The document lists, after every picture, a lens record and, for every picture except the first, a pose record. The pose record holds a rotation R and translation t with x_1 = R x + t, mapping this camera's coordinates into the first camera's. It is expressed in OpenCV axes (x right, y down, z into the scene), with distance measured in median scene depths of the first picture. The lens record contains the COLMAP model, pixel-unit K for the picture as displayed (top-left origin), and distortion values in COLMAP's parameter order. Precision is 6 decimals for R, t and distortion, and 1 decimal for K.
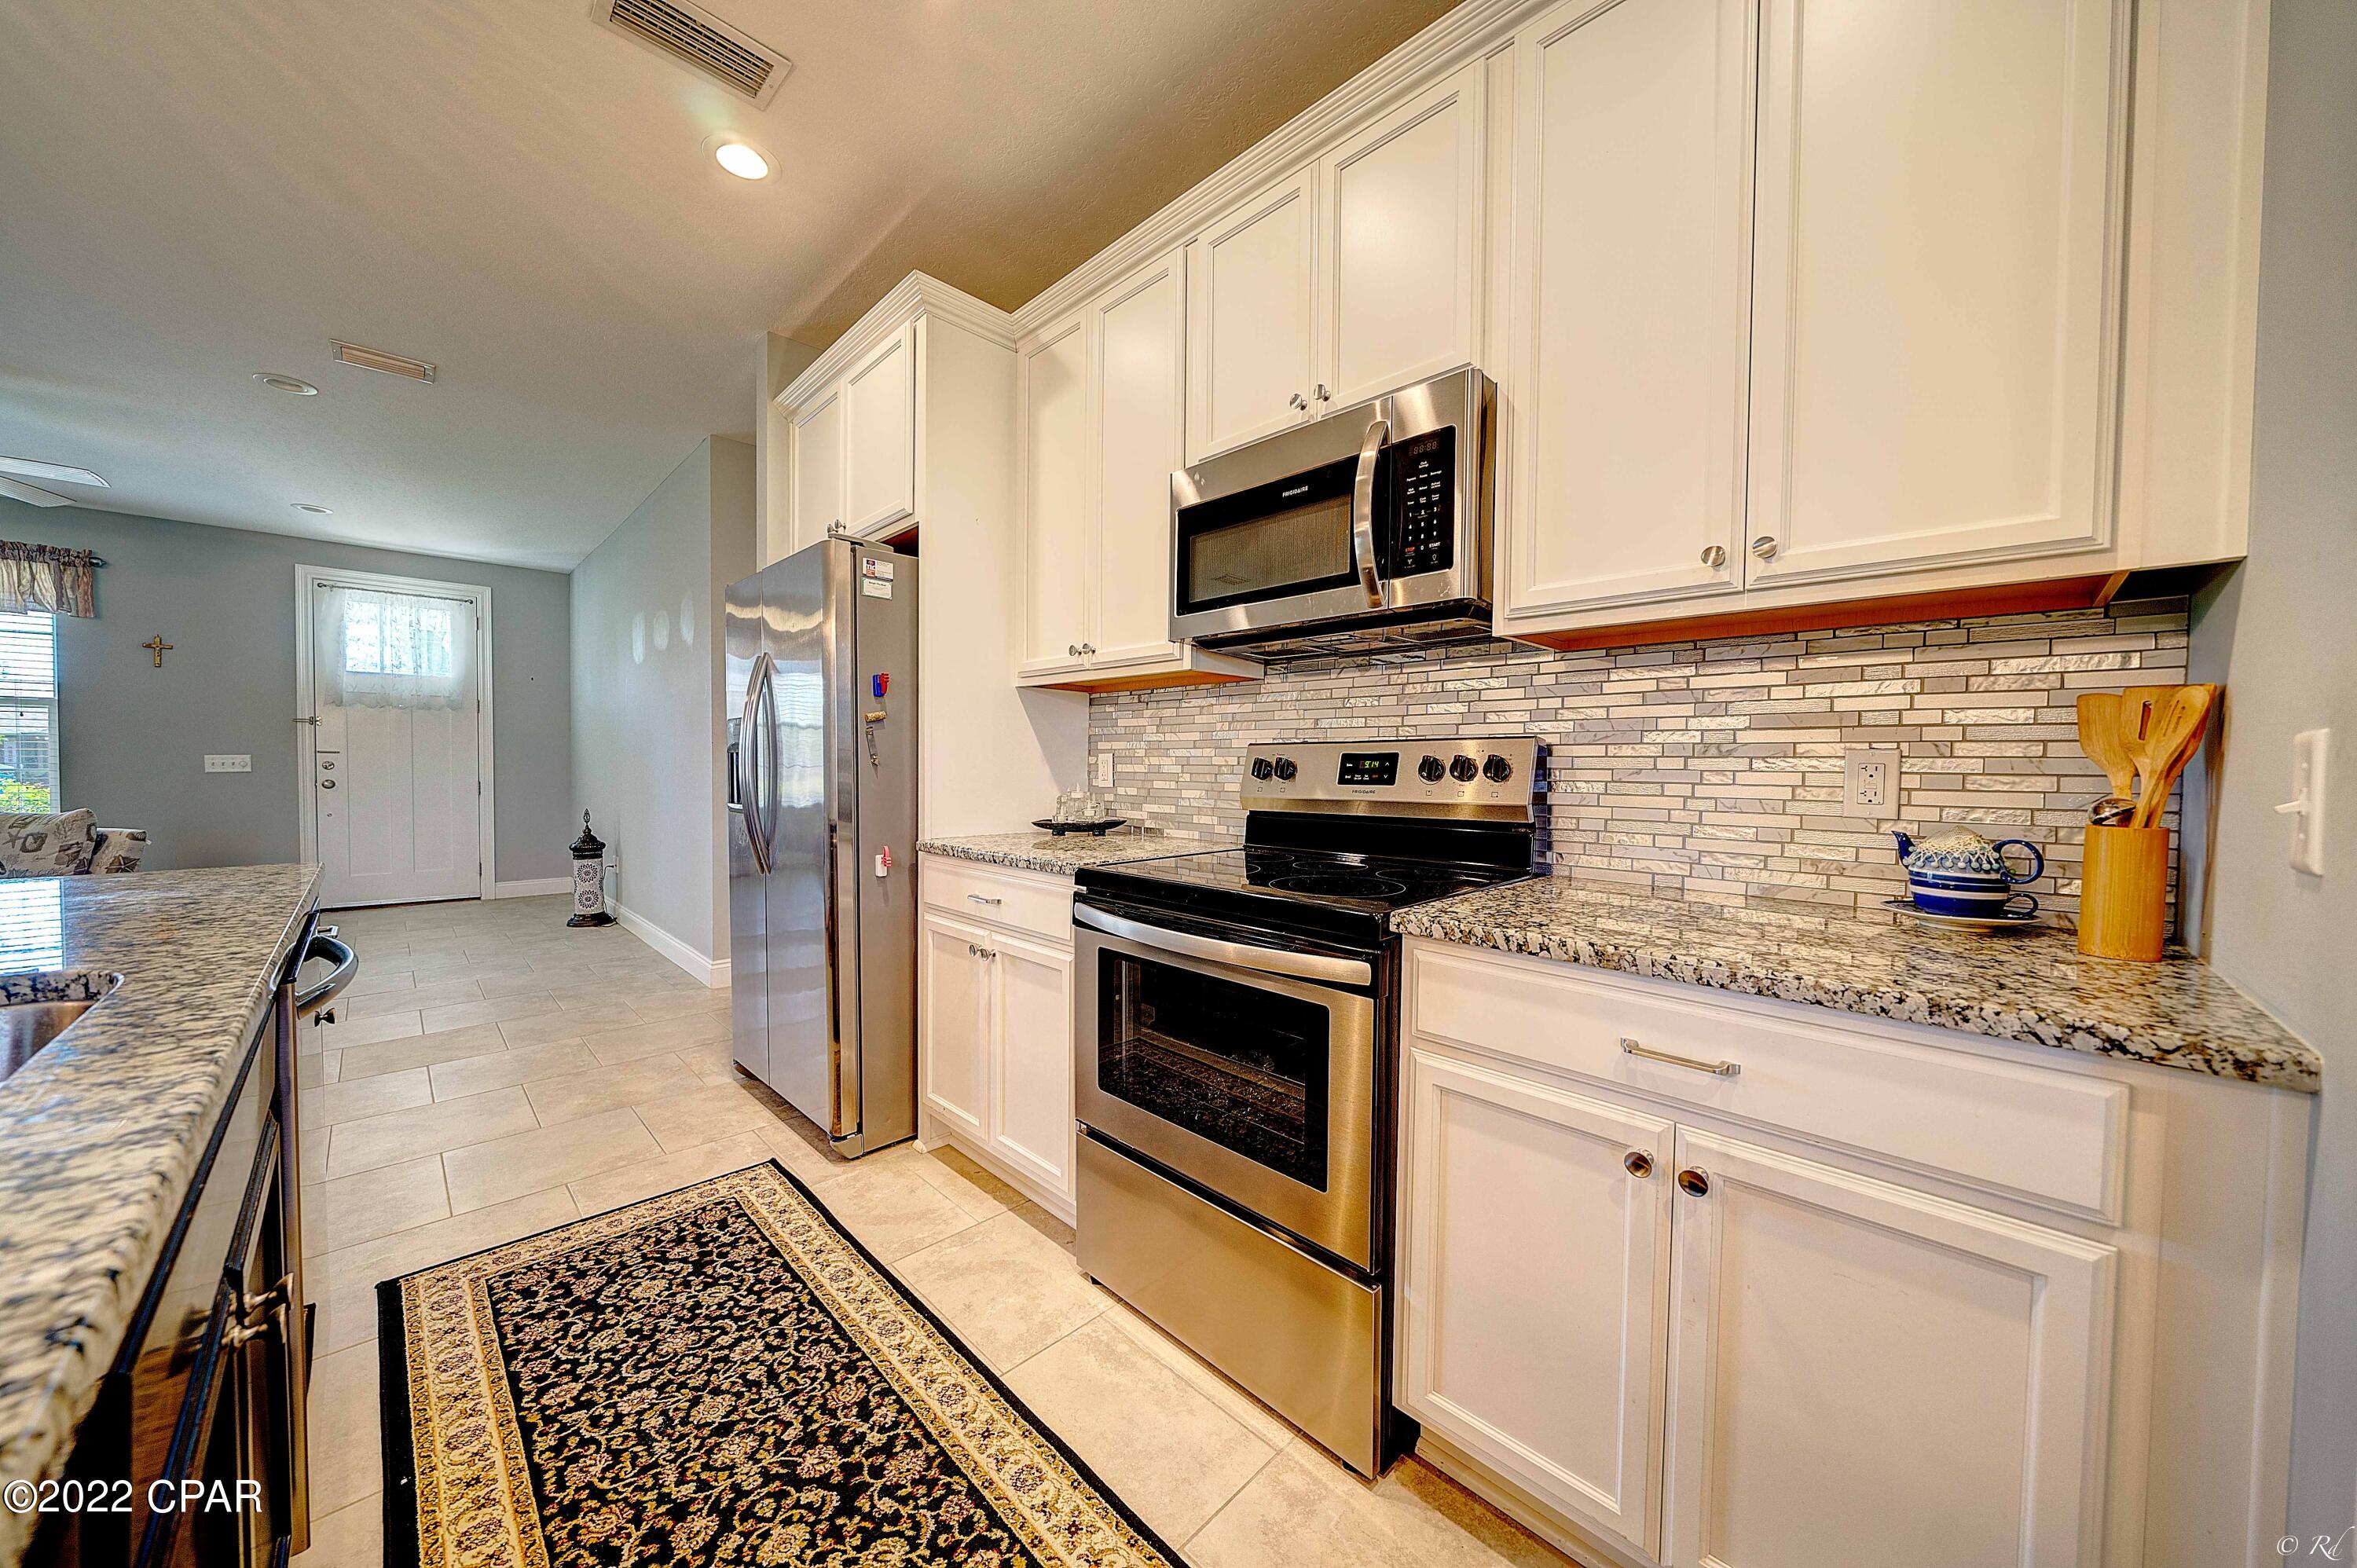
lens RADIAL K [[805.6, 0, 1174.0], [0, 805.6, 789.2], [0, 0, 1]] dist [-0.009637, 0.000996]
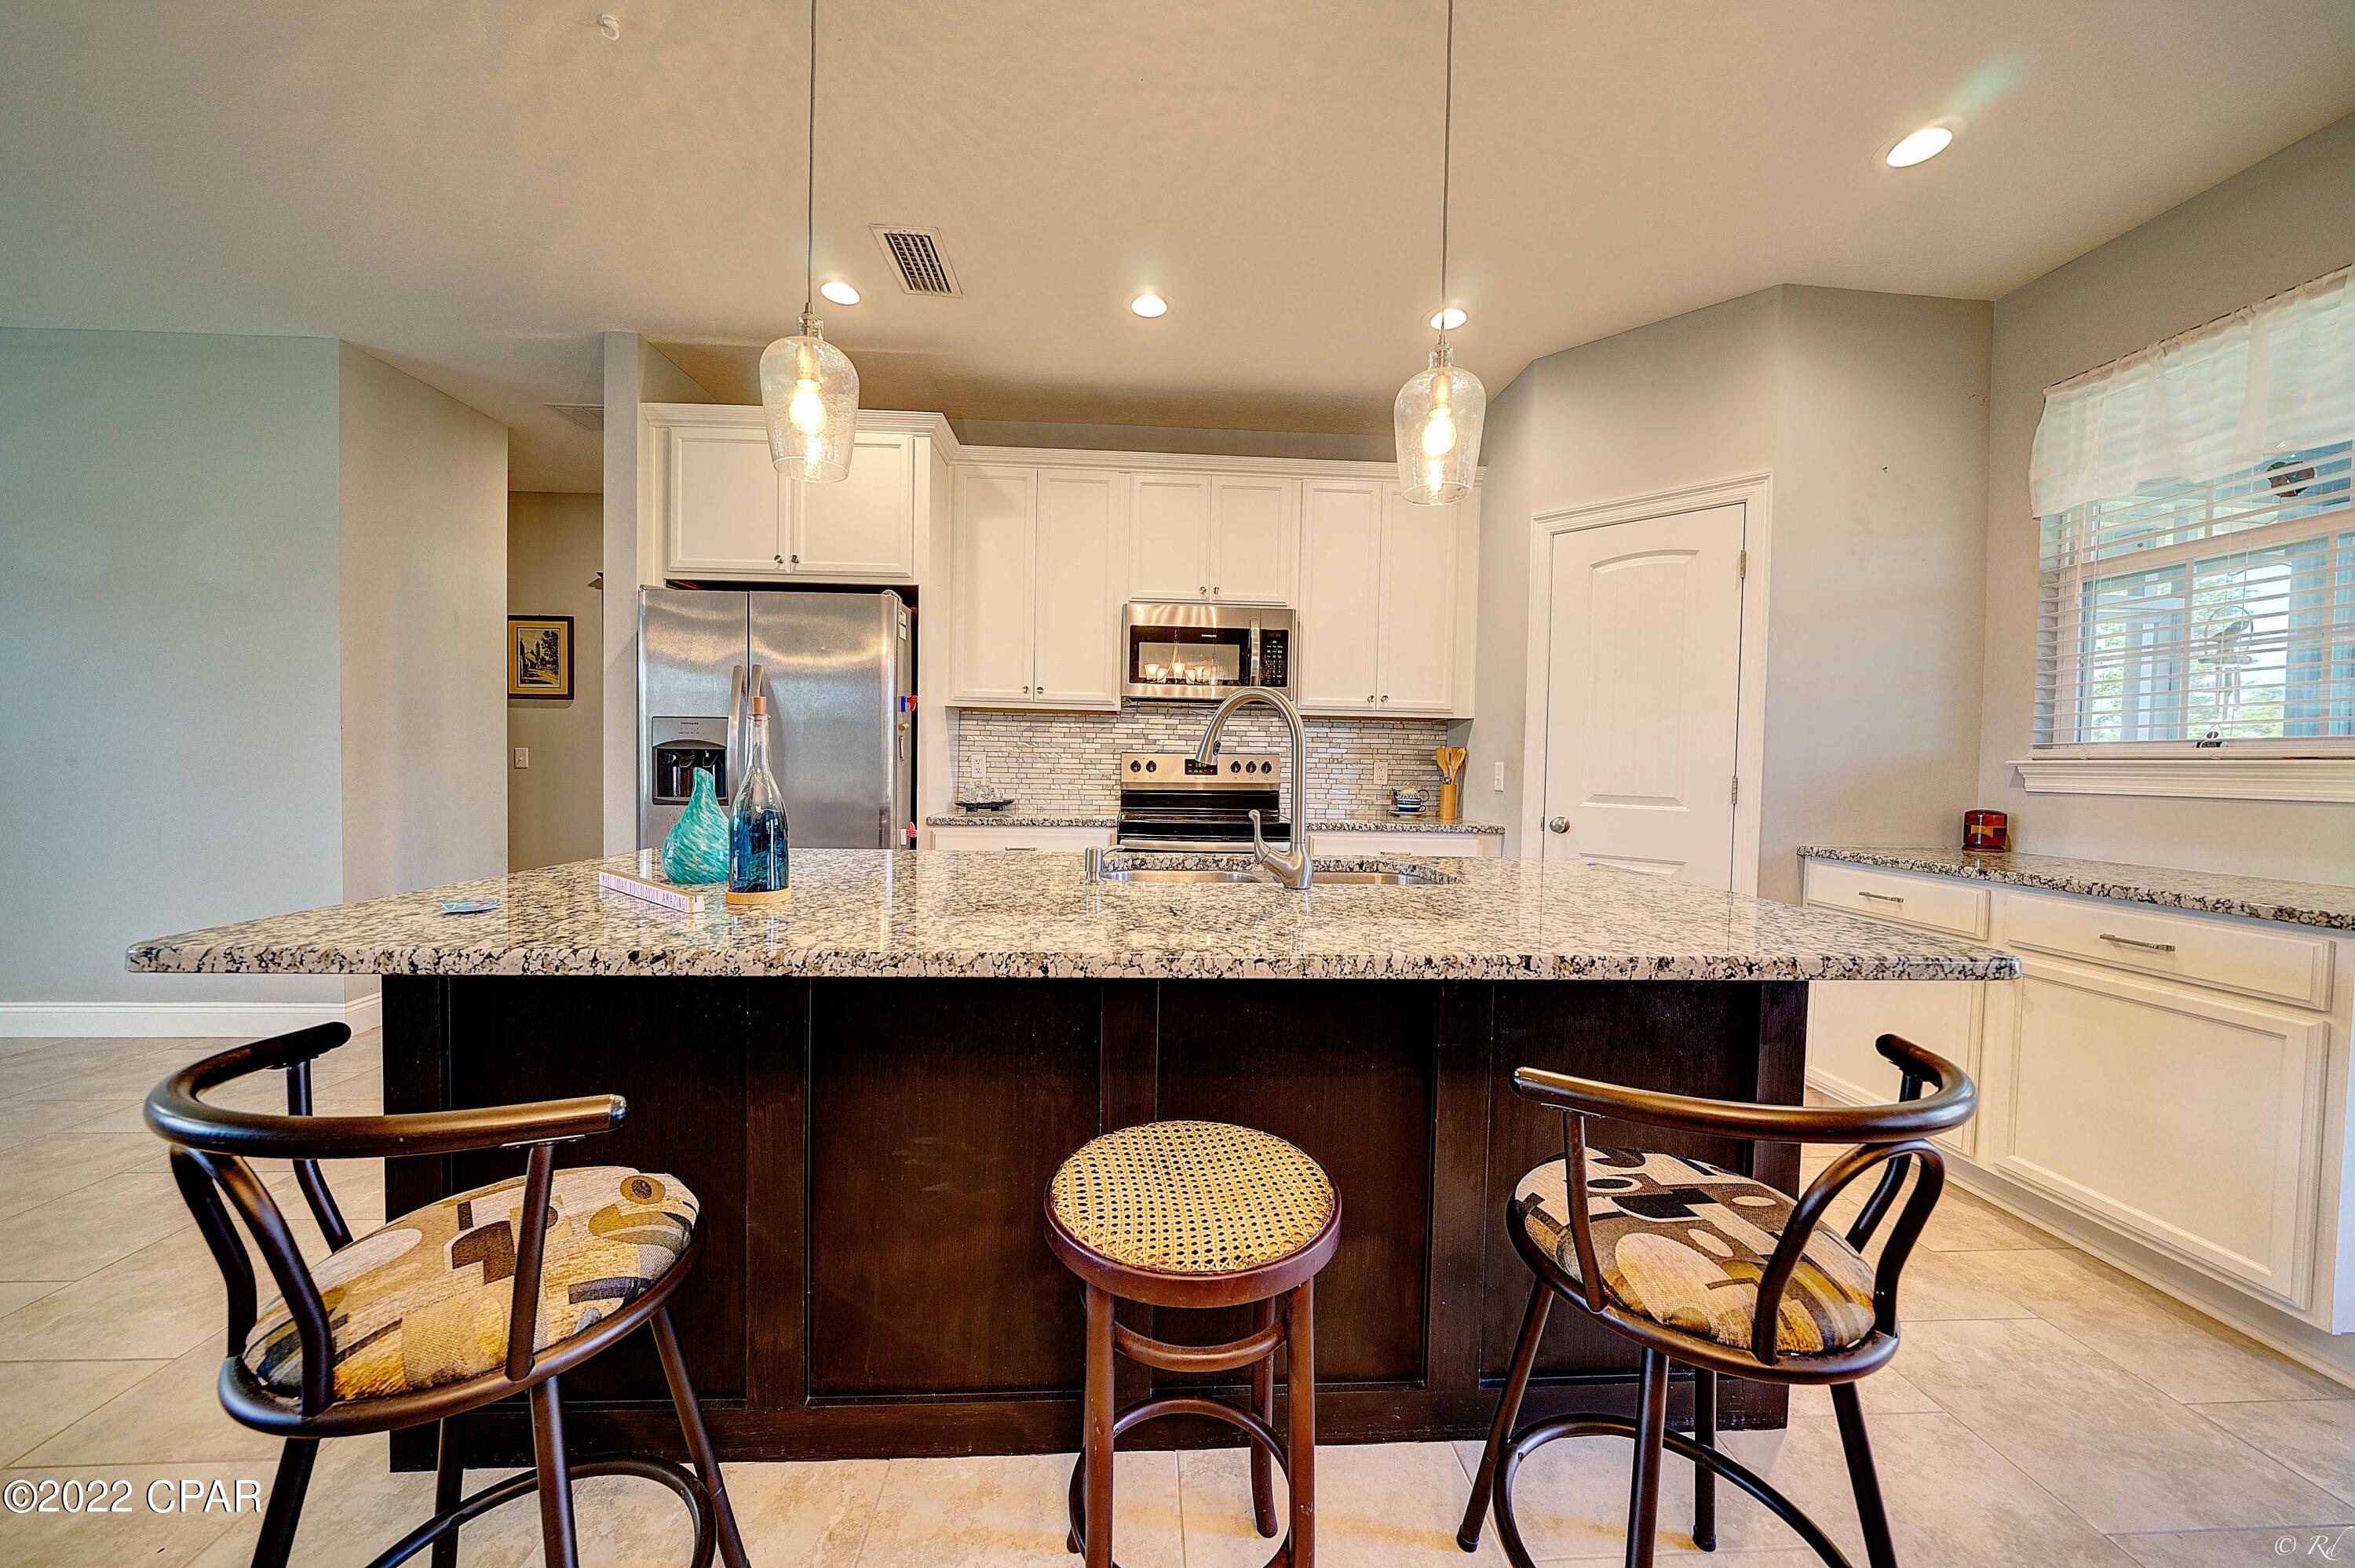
lens RADIAL K [[804.8, 0, 1176.5], [0, 804.8, 787.5], [0, 0, 1]] dist [-0.009637, 0.000996]
pose [[0.663553, -0.017146, 0.747933, -1.250377], [0.010756, 0.999853, 0.013379, -0.001390], [-0.748052, -0.000833, 0.663640, -0.280781]]
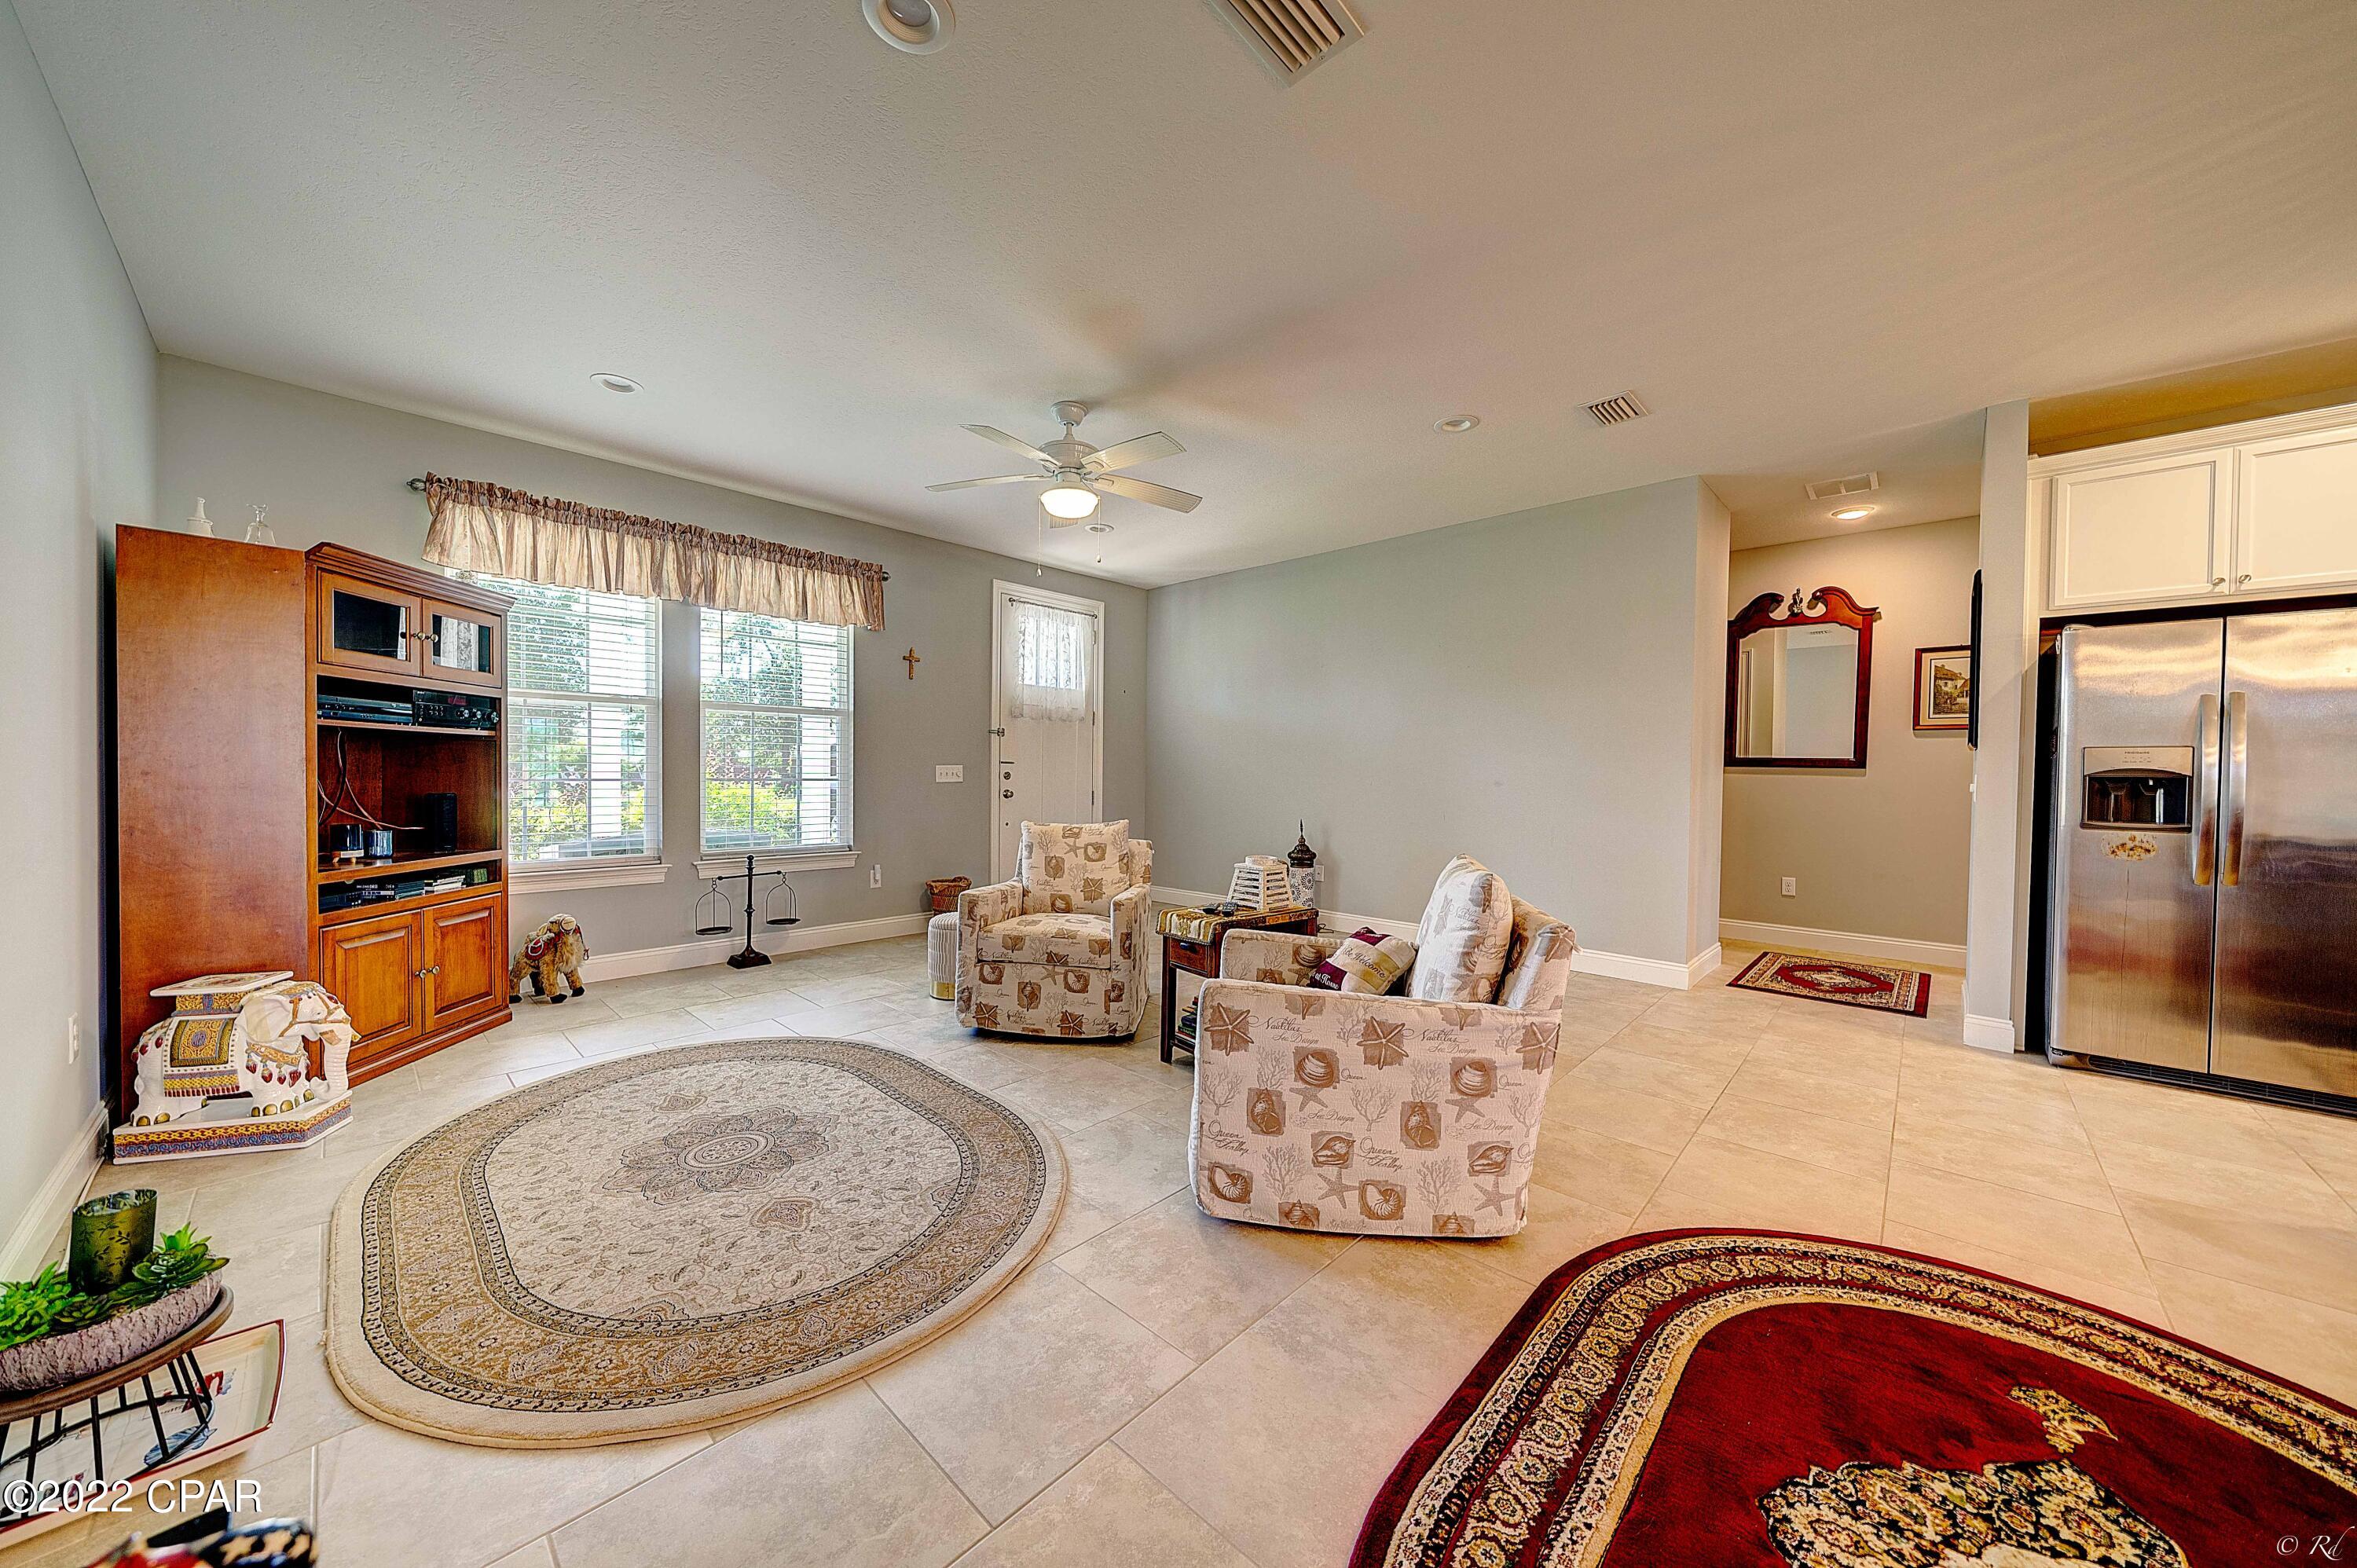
lens RADIAL K [[805.6, 0, 1176.5], [0, 805.6, 780.7], [0, 0, 1]] dist [-0.009637, 0.000996]
pose [[0.999563, 0.005448, 0.029051, -2.636779], [-0.004925, 0.999825, -0.018044, -0.017116], [-0.029144, 0.017894, 0.999415, -0.110606]]
